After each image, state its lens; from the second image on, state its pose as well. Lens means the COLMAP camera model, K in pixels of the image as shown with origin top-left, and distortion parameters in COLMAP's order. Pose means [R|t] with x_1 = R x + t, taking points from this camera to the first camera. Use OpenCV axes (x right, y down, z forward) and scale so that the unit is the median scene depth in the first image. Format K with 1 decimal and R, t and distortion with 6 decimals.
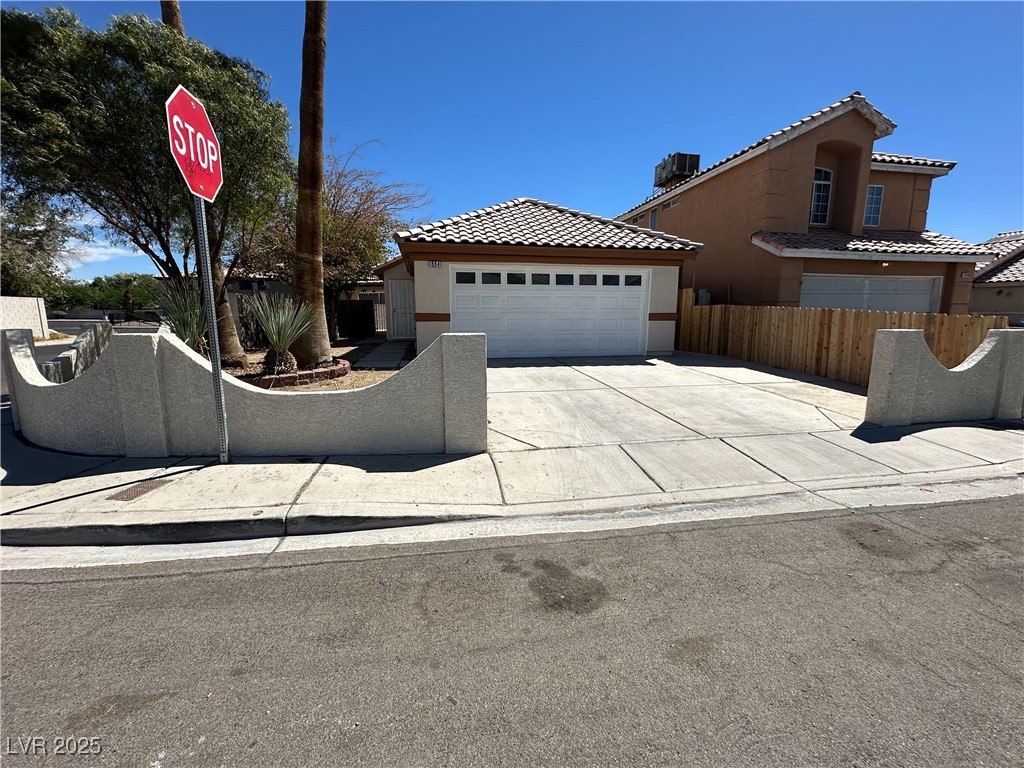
lens RADIAL K [[420.3, 0, 505.6], [0, 420.3, 380.5], [0, 0, 1]] dist [-0.005651, 0.001298]
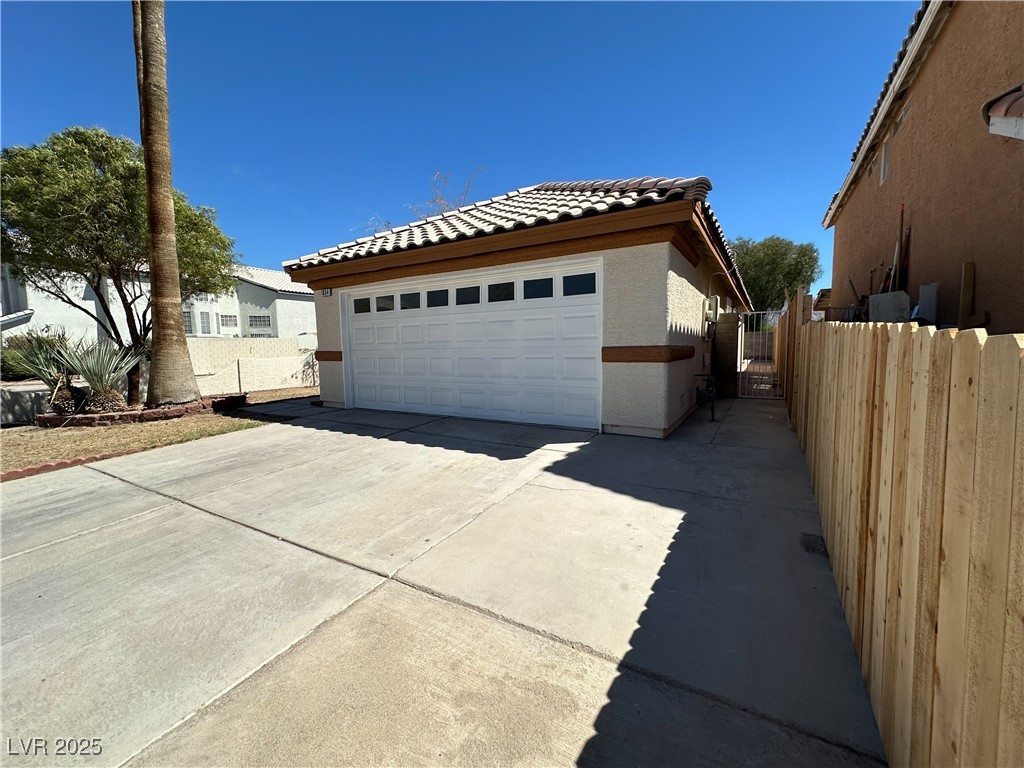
lens RADIAL K [[420.3, 0, 520.2], [0, 420.3, 378.0], [0, 0, 1]] dist [-0.005651, 0.001298]
pose [[0.751628, 0.040265, -0.658357, 1.318350], [-0.084799, 0.995751, -0.035913, -0.218497], [0.654114, 0.082822, 0.751848, 1.266659]]
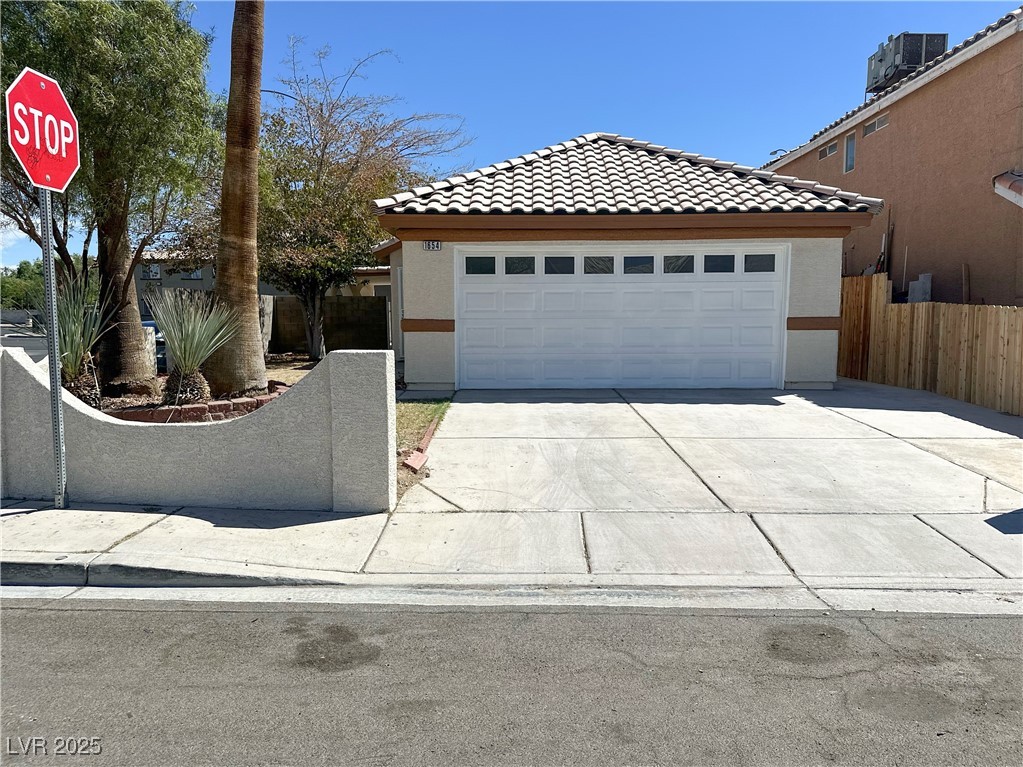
lens RADIAL K [[738.6, 0, 517.1], [0, 738.6, 387.2], [0, 0, 1]] dist [0.057635, -0.066735]
pose [[0.982495, 0.016472, -0.185560, 0.362727], [-0.027513, 0.997991, -0.057079, 0.017981], [0.184247, 0.061185, 0.980974, -0.208715]]
